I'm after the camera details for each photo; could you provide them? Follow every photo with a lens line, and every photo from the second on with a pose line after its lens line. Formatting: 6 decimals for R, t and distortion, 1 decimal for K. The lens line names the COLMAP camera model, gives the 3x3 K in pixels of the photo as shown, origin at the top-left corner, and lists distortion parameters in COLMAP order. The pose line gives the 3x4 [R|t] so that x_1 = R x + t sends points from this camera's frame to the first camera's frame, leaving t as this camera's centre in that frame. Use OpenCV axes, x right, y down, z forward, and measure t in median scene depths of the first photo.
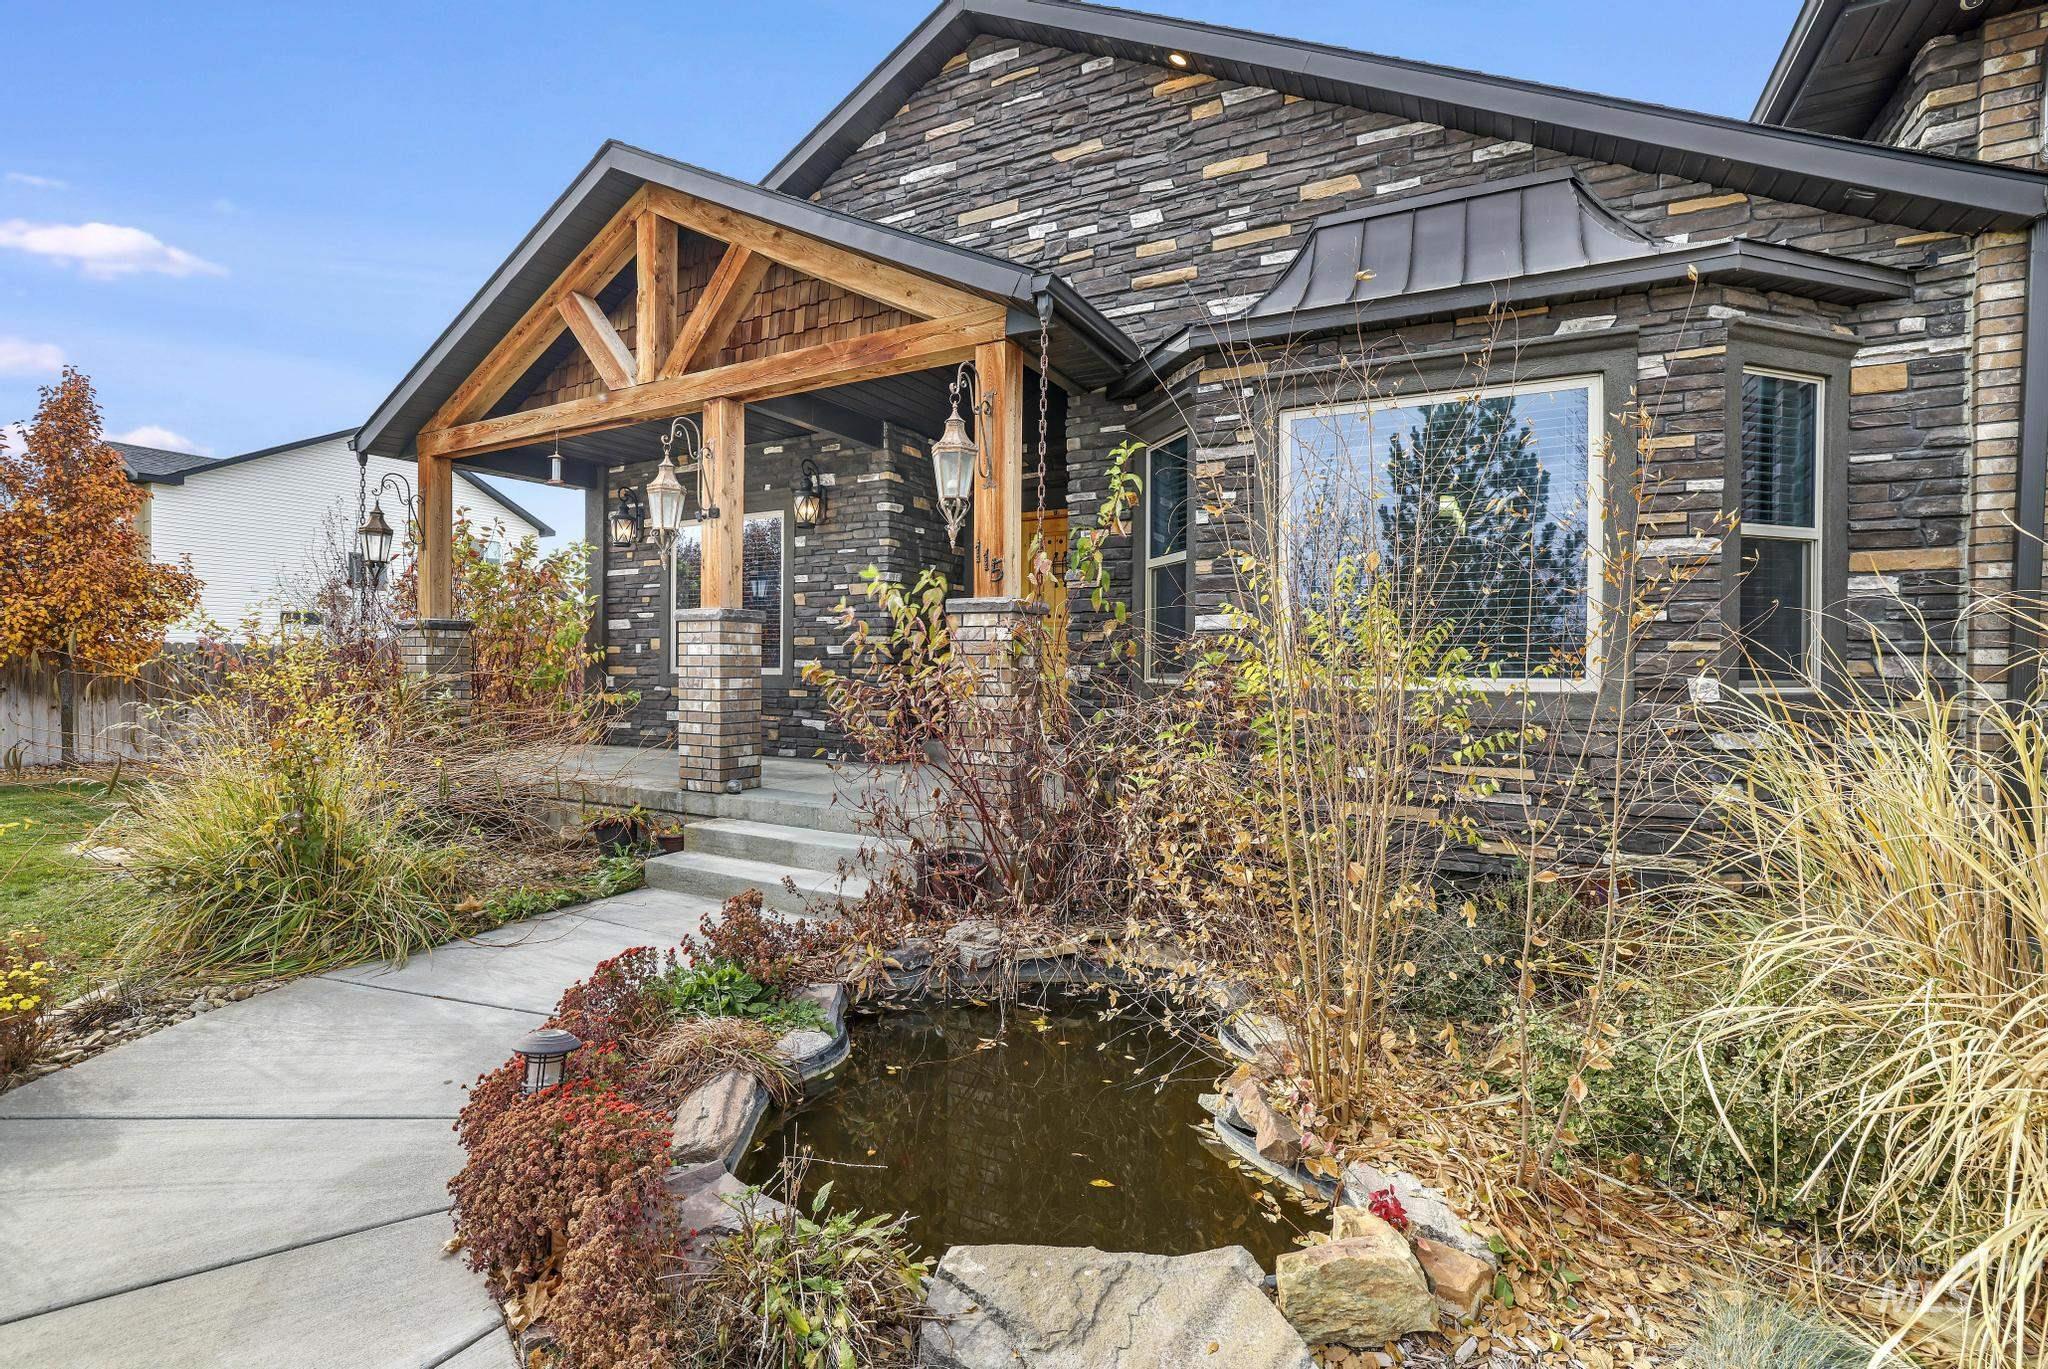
lens RADIAL K [[910.6, 0, 1016.0], [0, 910.6, 676.9], [0, 0, 1]] dist [-0.043479, 0.018240]
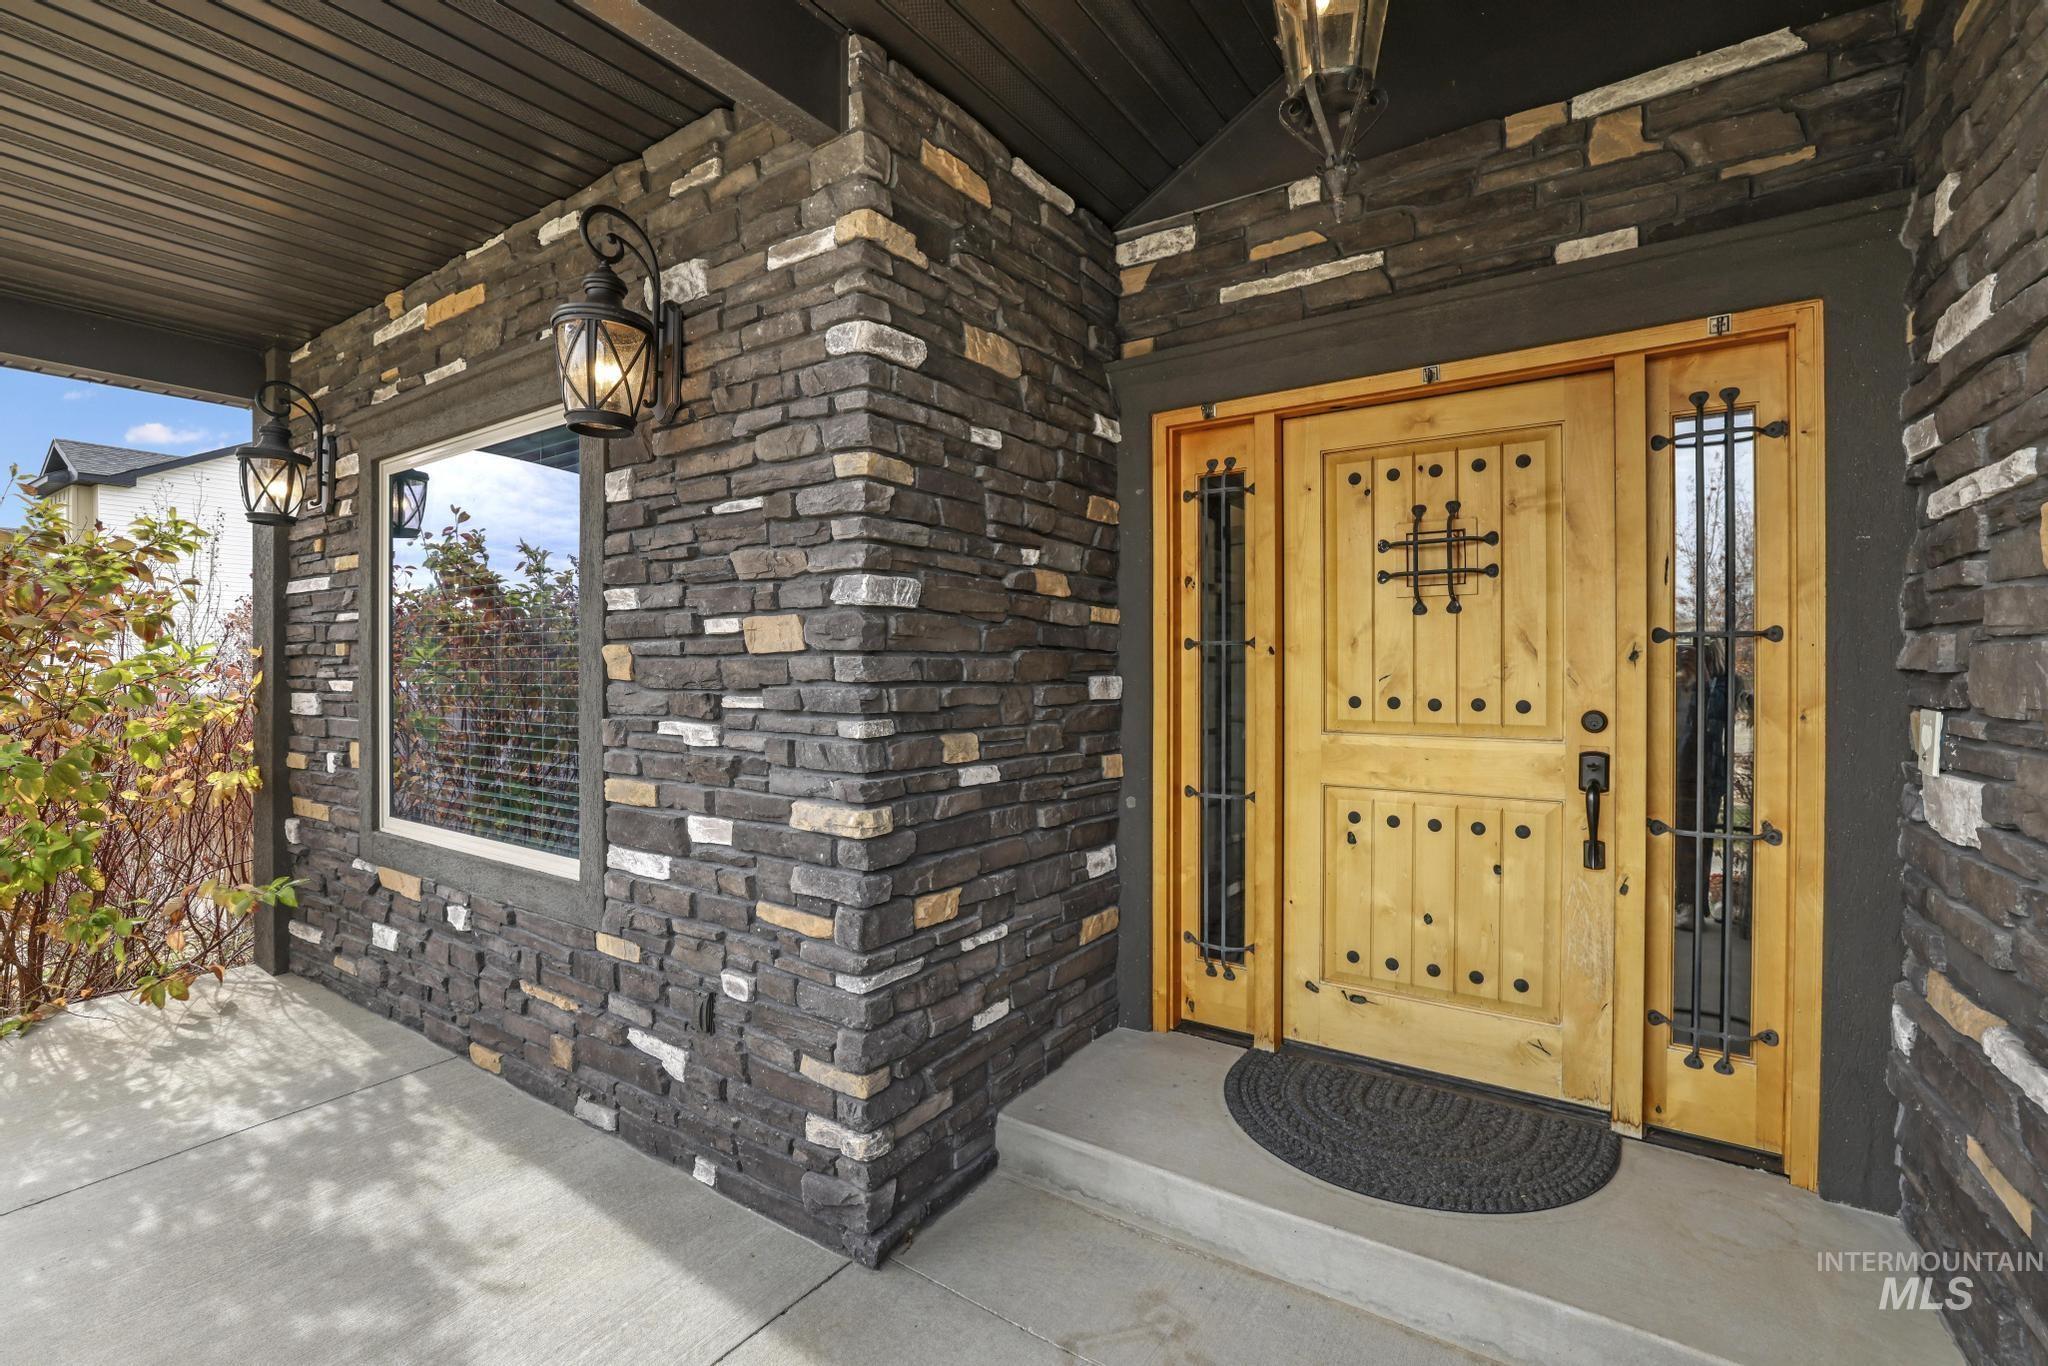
lens RADIAL K [[928.6, 0, 957.7], [0, 928.6, 660.1], [0, 0, 1]] dist [-0.045578, 0.000021]
pose [[0.989510, -0.005645, -0.144353, -0.092267], [0.003301, 0.999859, -0.016472, -0.106657], [0.144426, 0.015823, 0.989389, 0.914901]]
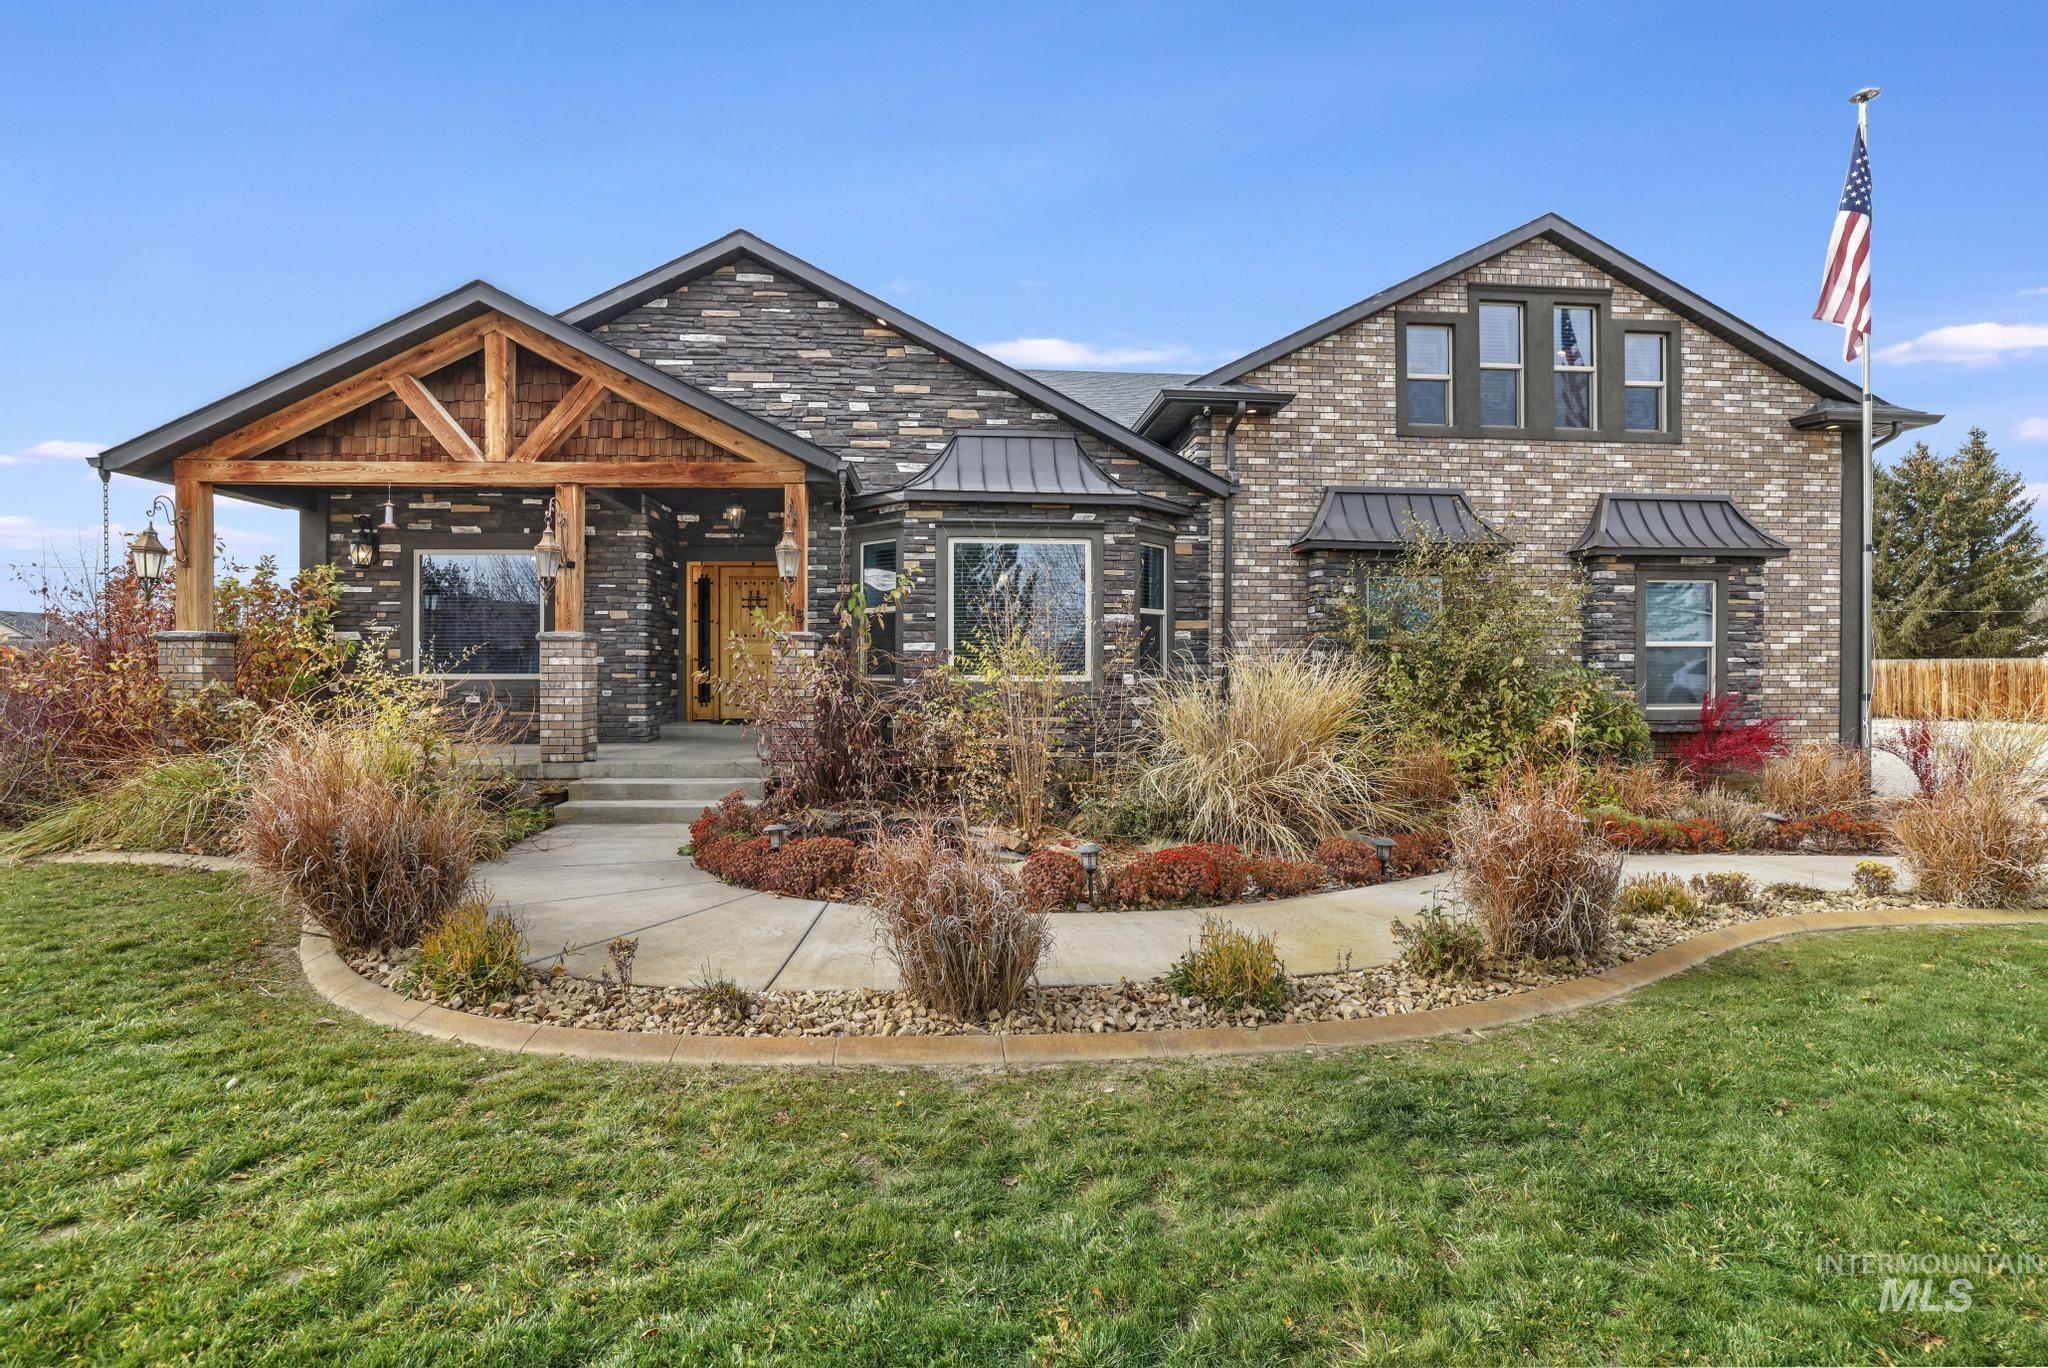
lens RADIAL K [[910.6, 0, 1016.0], [0, 910.6, 676.4], [0, 0, 1]] dist [-0.043479, 0.018240]
pose [[0.838582, -0.010686, 0.544671, -0.523611], [0.011538, 0.999932, 0.001853, -0.001080], [-0.544654, 0.004730, 0.838648, -0.567558]]
